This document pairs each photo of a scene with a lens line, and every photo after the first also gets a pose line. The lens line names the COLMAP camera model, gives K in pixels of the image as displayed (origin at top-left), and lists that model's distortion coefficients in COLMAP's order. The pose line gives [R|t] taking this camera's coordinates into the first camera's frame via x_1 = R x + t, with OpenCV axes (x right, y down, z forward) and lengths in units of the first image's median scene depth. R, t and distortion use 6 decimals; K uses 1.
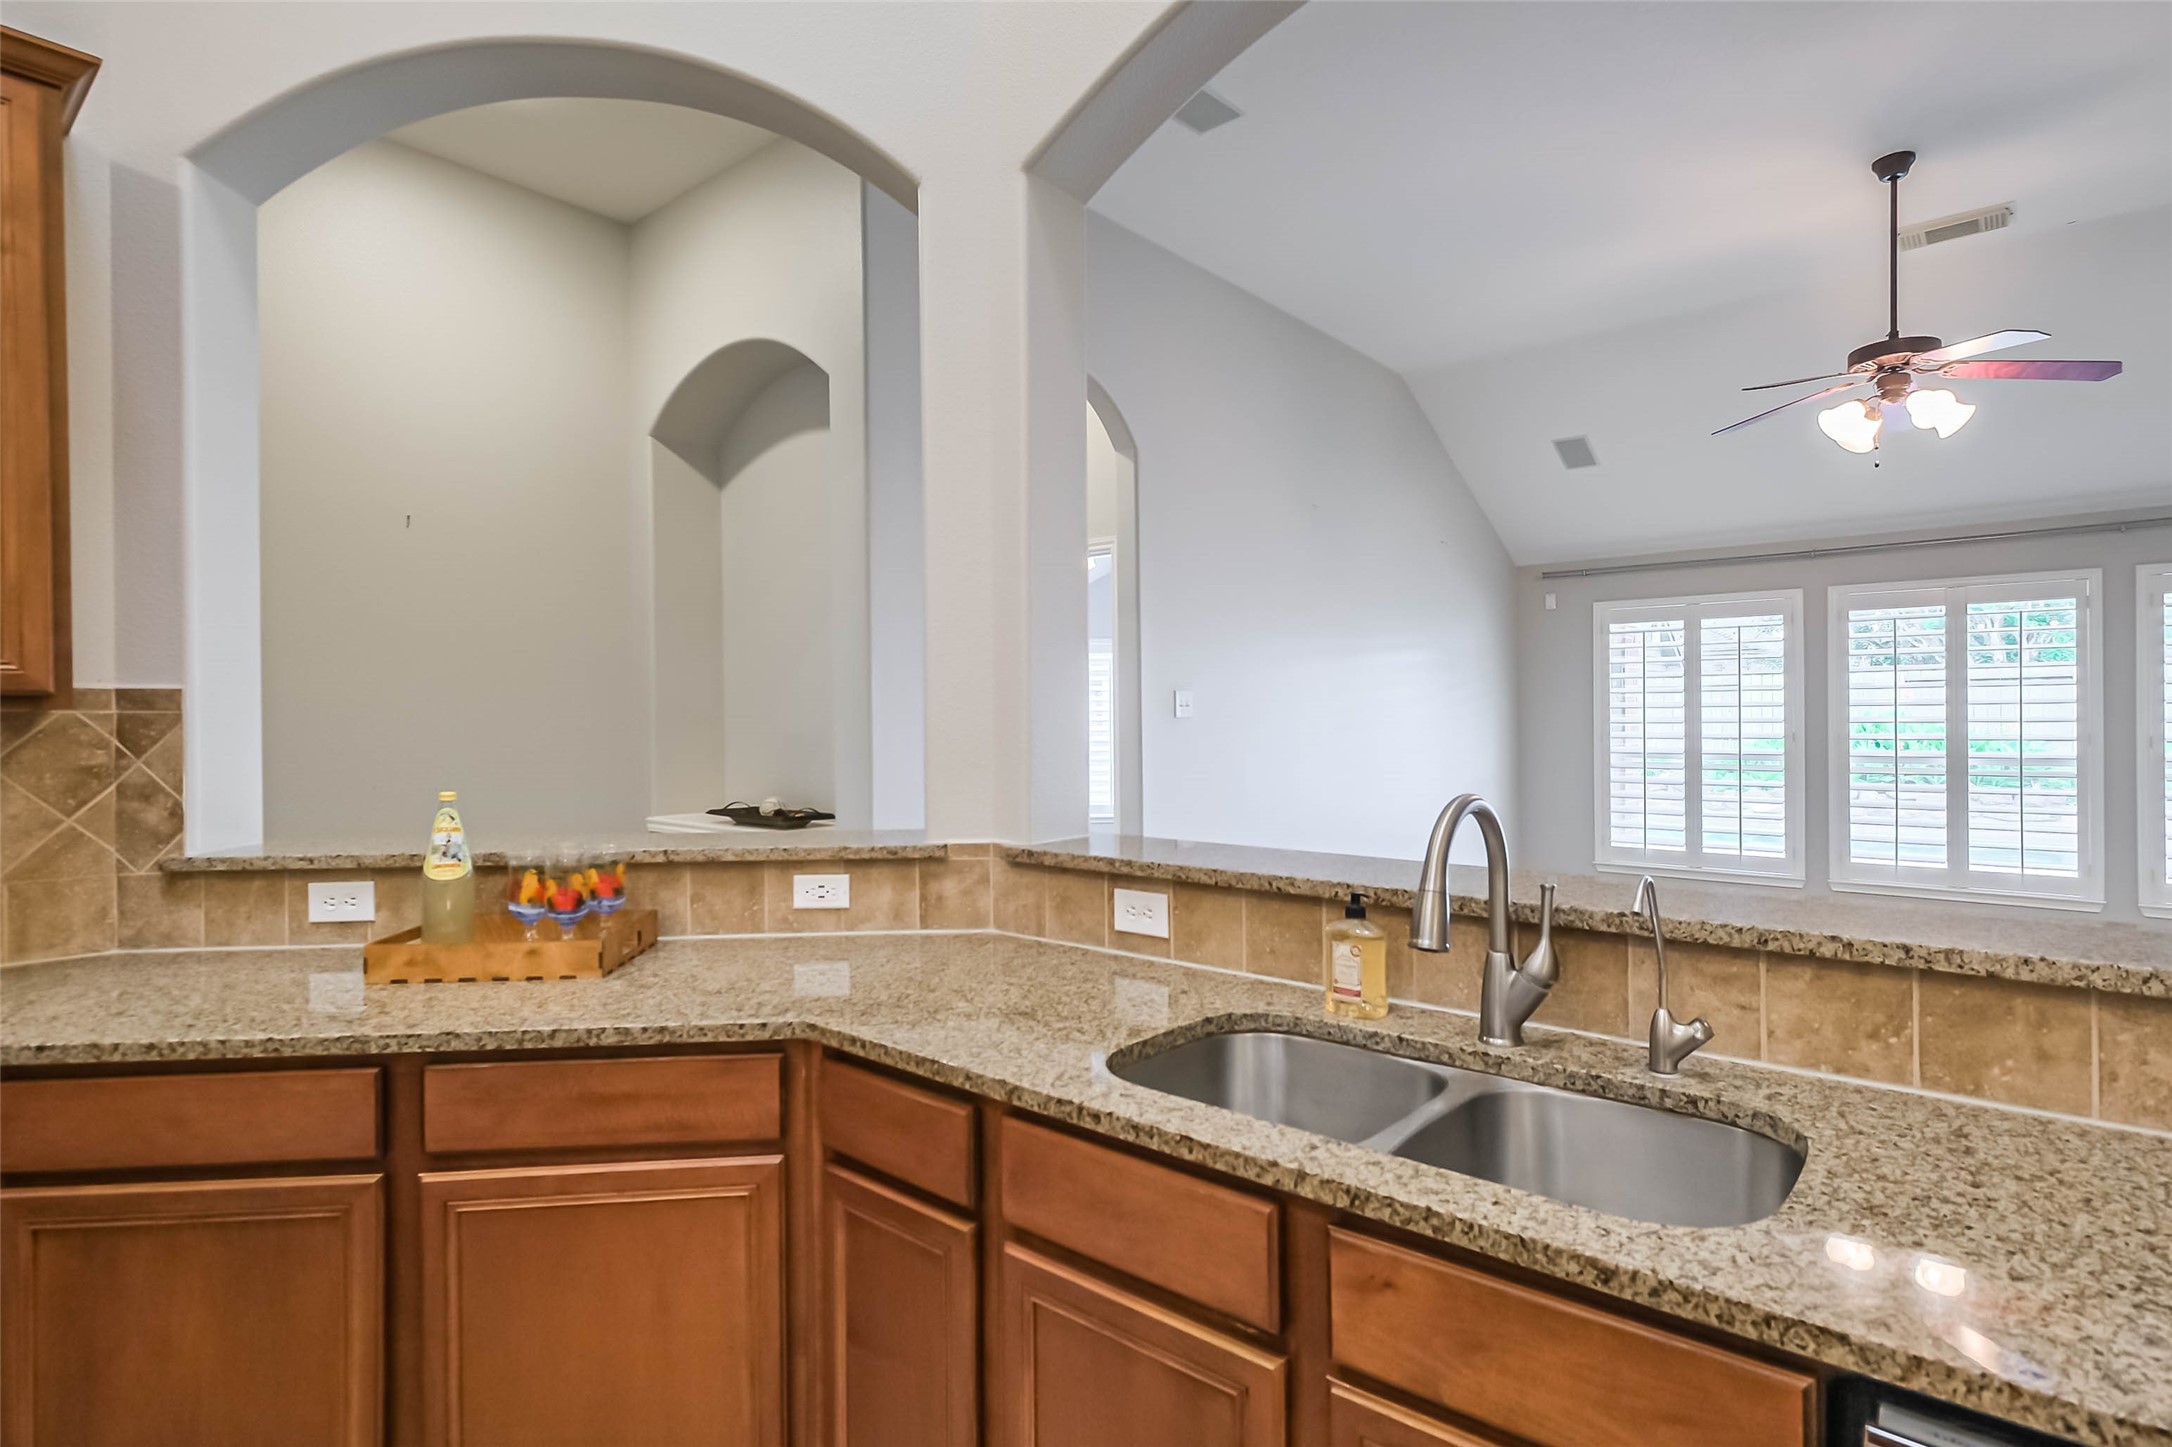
lens RADIAL K [[1096.8, 0, 1085.0], [0, 1096.8, 722.2], [0, 0, 1]] dist [0.001021, -0.000060]
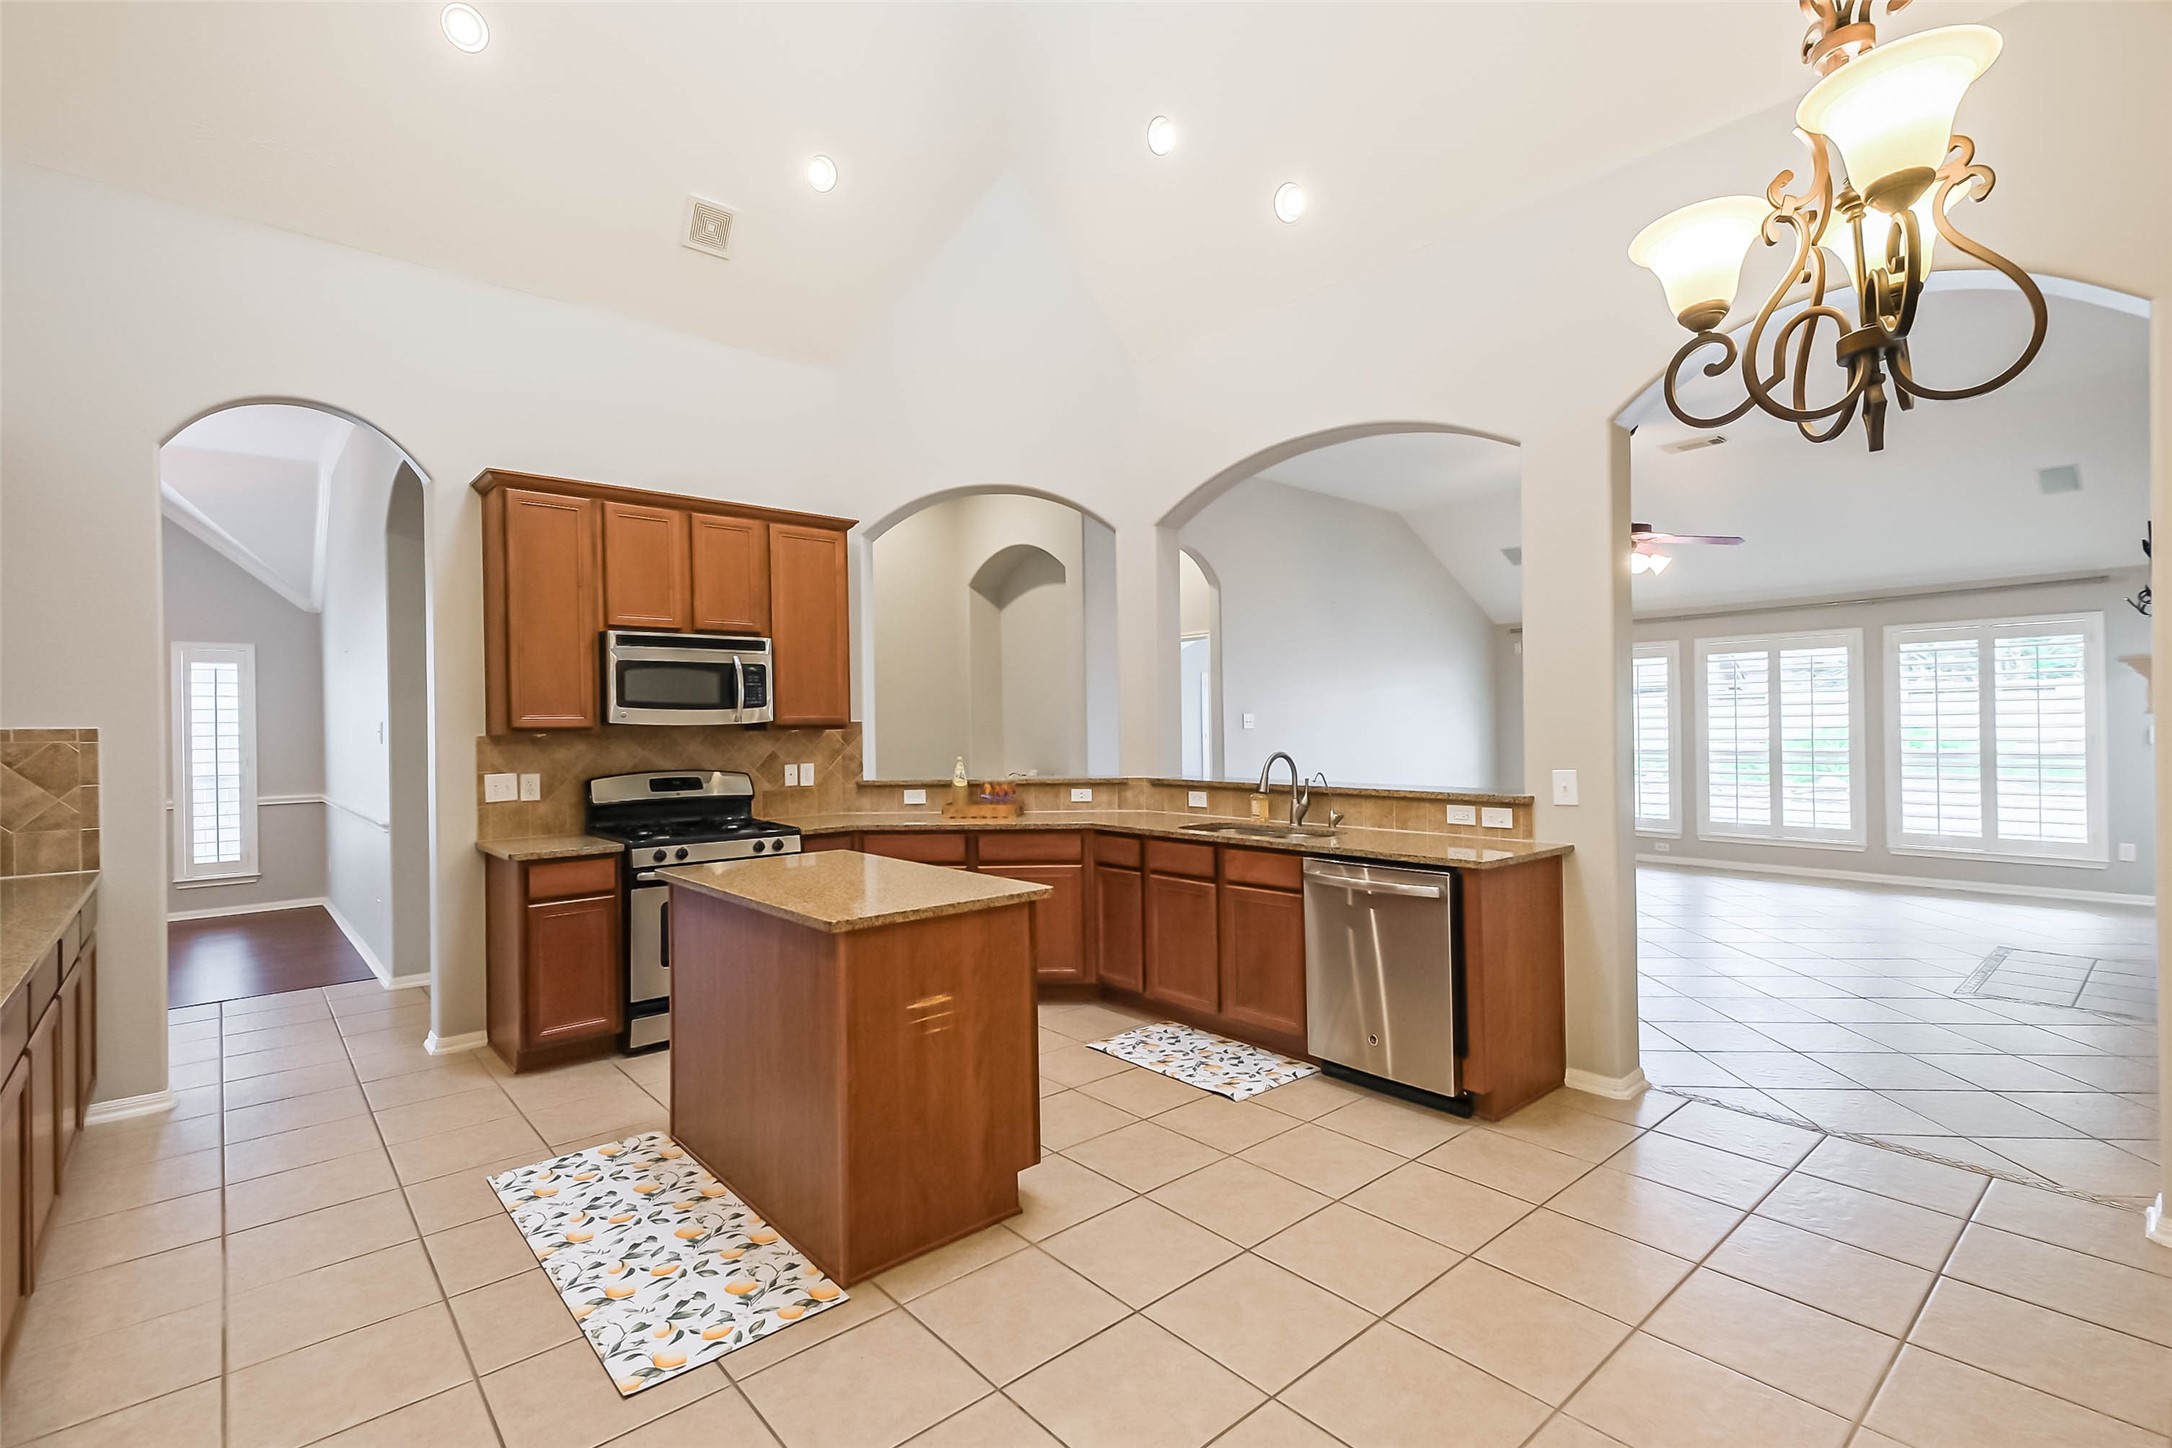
lens RADIAL K [[981.2, 0, 1073.5], [0, 981.2, 724.4], [0, 0, 1]] dist [0.012184, -0.003756]
pose [[0.988376, -0.006044, -0.151912, 0.107551], [0.005111, 0.999966, -0.006537, -0.004022], [0.151946, 0.005684, 0.988372, -1.390438]]
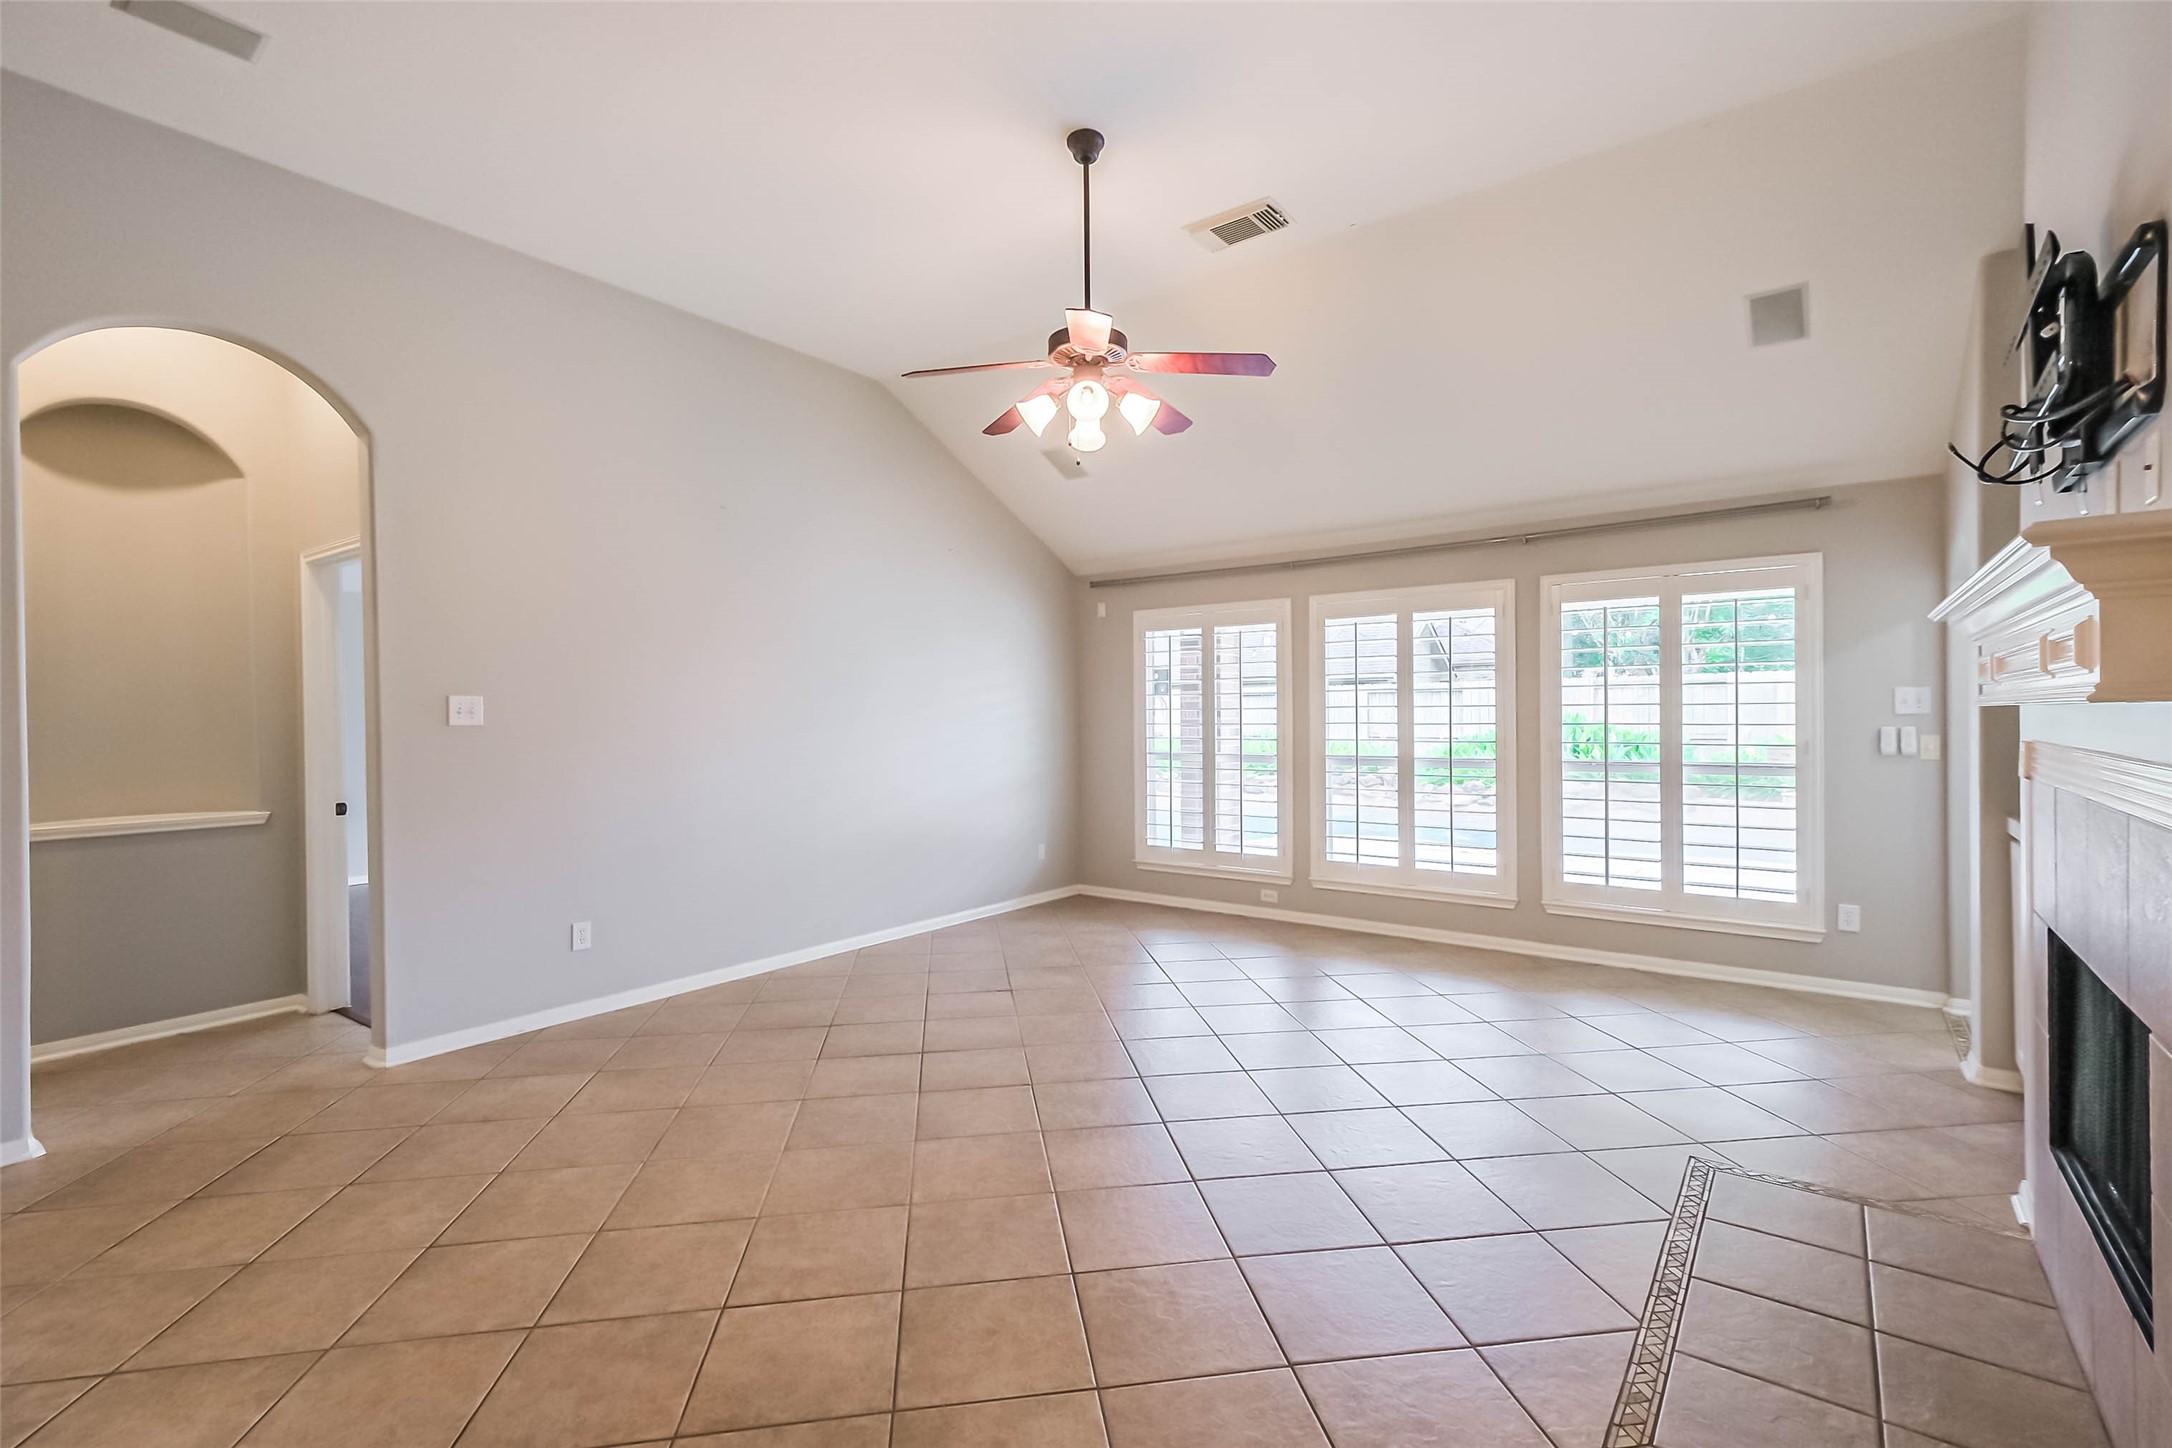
lens RADIAL K [[981.2, 0, 1085.5], [0, 981.2, 723.8], [0, 0, 1]] dist [0.012184, -0.003756]
pose [[0.998057, -0.001297, 0.062301, 1.199098], [0.001153, 0.999997, 0.002352, -0.012154], [-0.062303, -0.002276, 0.998055, 0.247800]]
